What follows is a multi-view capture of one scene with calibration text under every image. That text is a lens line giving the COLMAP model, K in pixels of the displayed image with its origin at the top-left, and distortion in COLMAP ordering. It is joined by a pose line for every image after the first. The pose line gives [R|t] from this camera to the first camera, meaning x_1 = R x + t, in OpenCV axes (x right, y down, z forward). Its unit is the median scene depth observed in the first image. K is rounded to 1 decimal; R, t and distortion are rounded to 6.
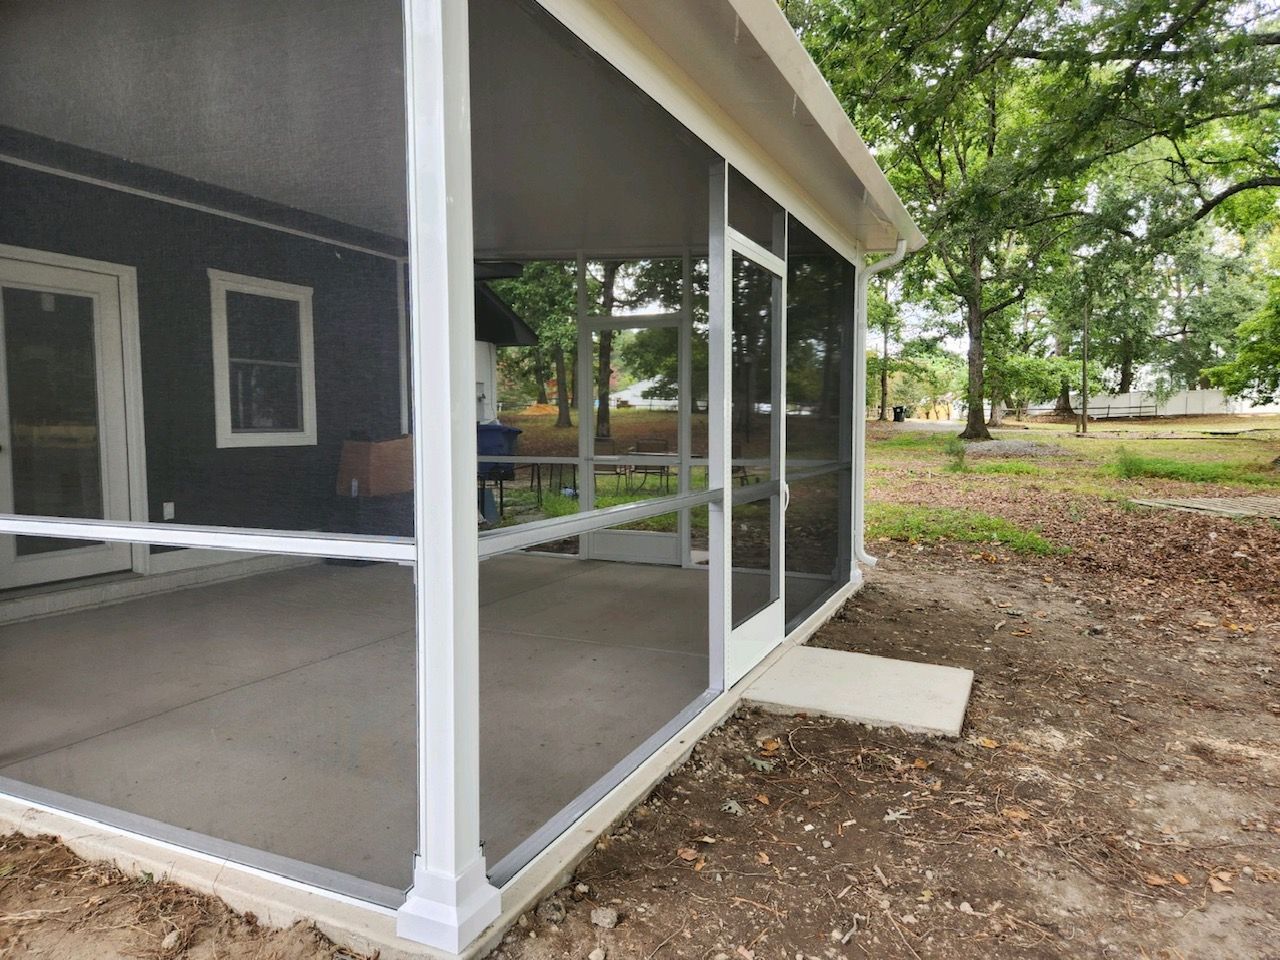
lens RADIAL K [[855.6, 0, 648.3], [0, 855.6, 480.8], [0, 0, 1]] dist [0.079137, -0.067203]
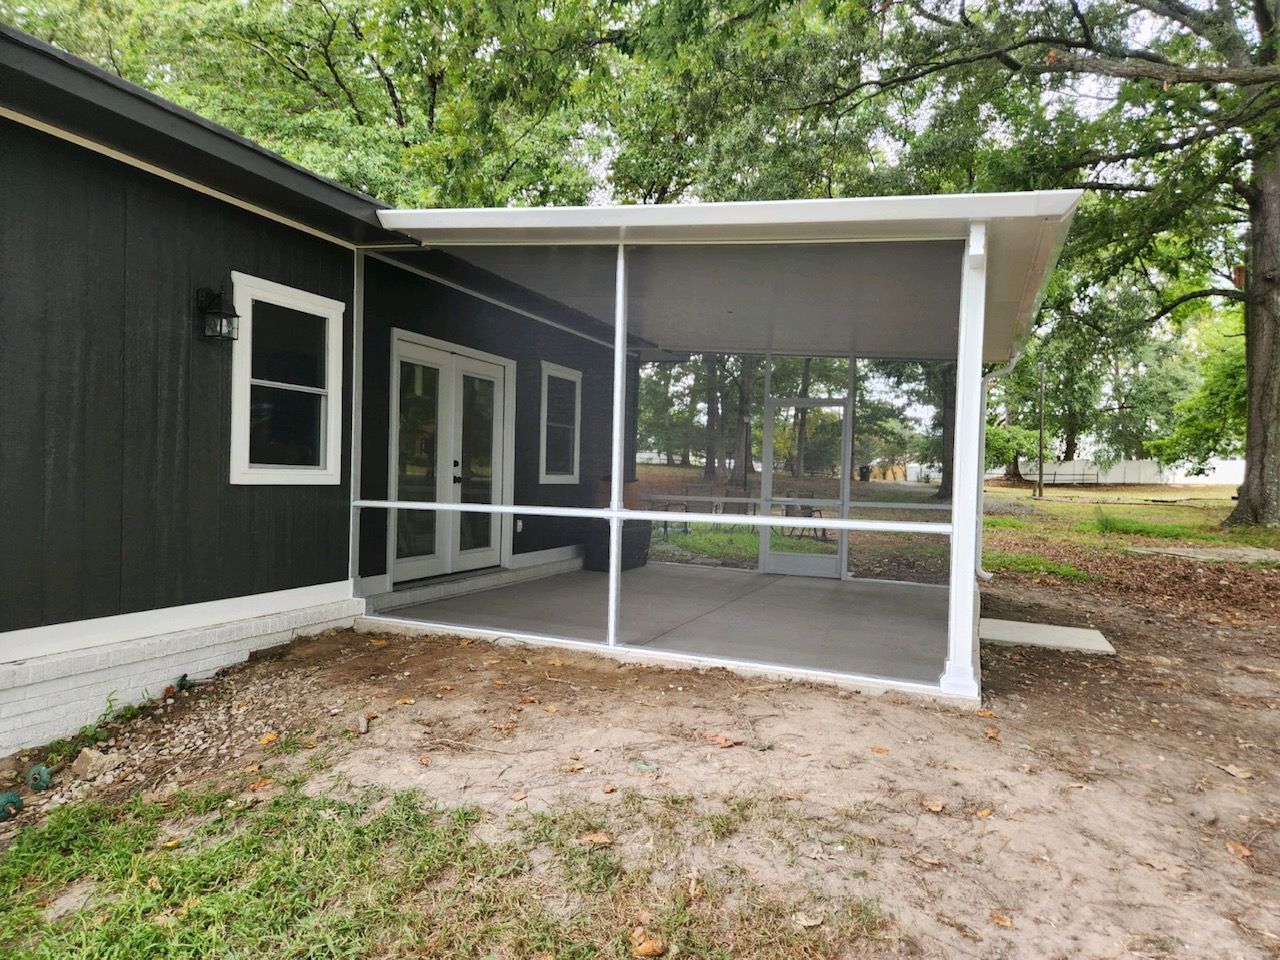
lens RADIAL K [[855.6, 0, 648.3], [0, 855.6, 480.8], [0, 0, 1]] dist [0.079137, -0.067203]
pose [[0.997850, 0.029580, 0.058488, -0.064031], [-0.025949, 0.997746, -0.061888, 0.006446], [-0.060187, 0.060238, 0.996368, -0.067287]]
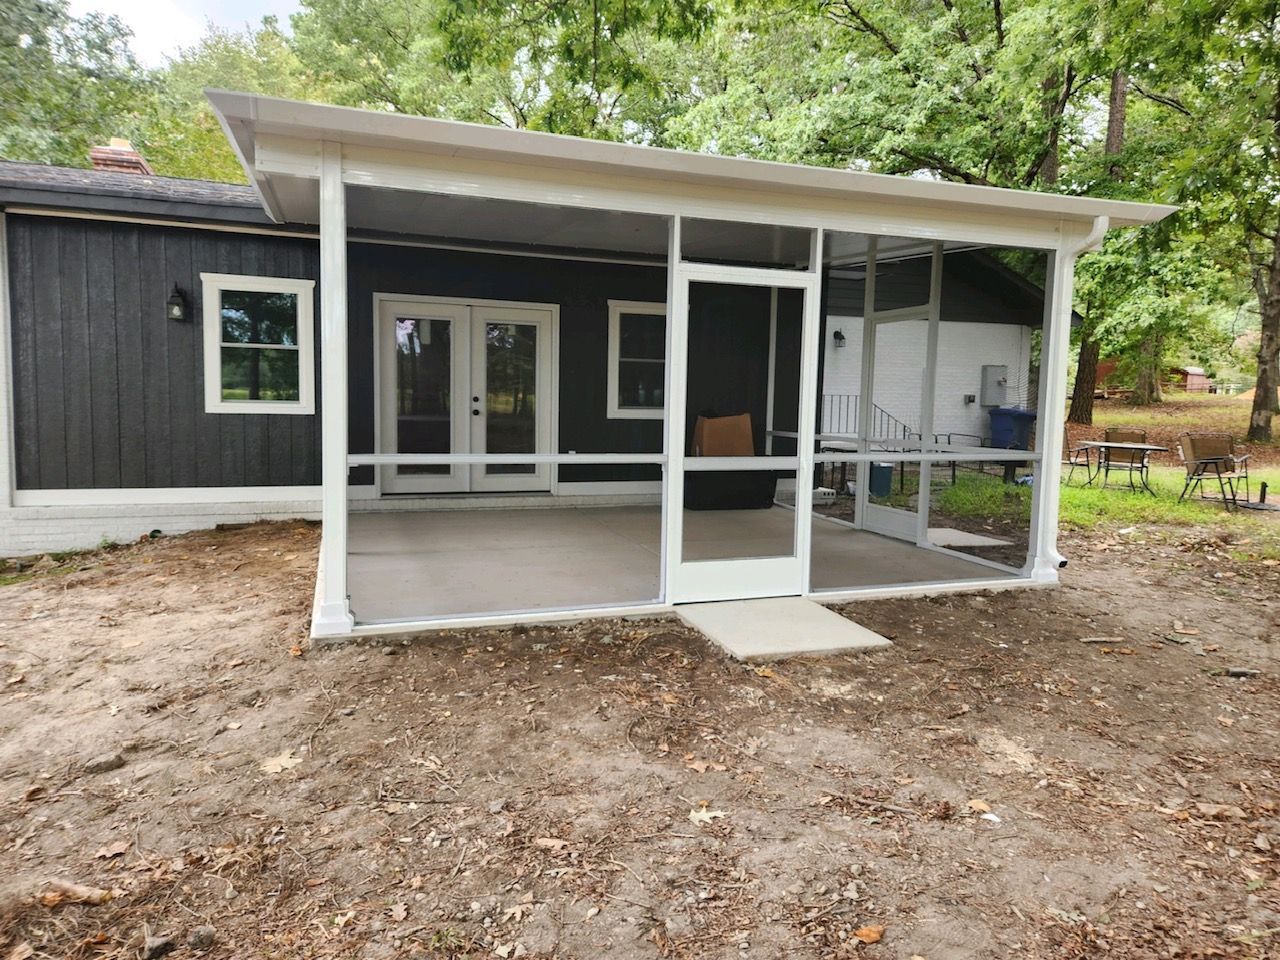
lens RADIAL K [[855.6, 0, 648.3], [0, 855.6, 480.8], [0, 0, 1]] dist [0.079137, -0.067203]
pose [[0.691723, 0.086042, -0.717019, 0.101471], [-0.070345, 0.996183, 0.051678, -0.001860], [0.718728, 0.014692, 0.695136, 0.002483]]
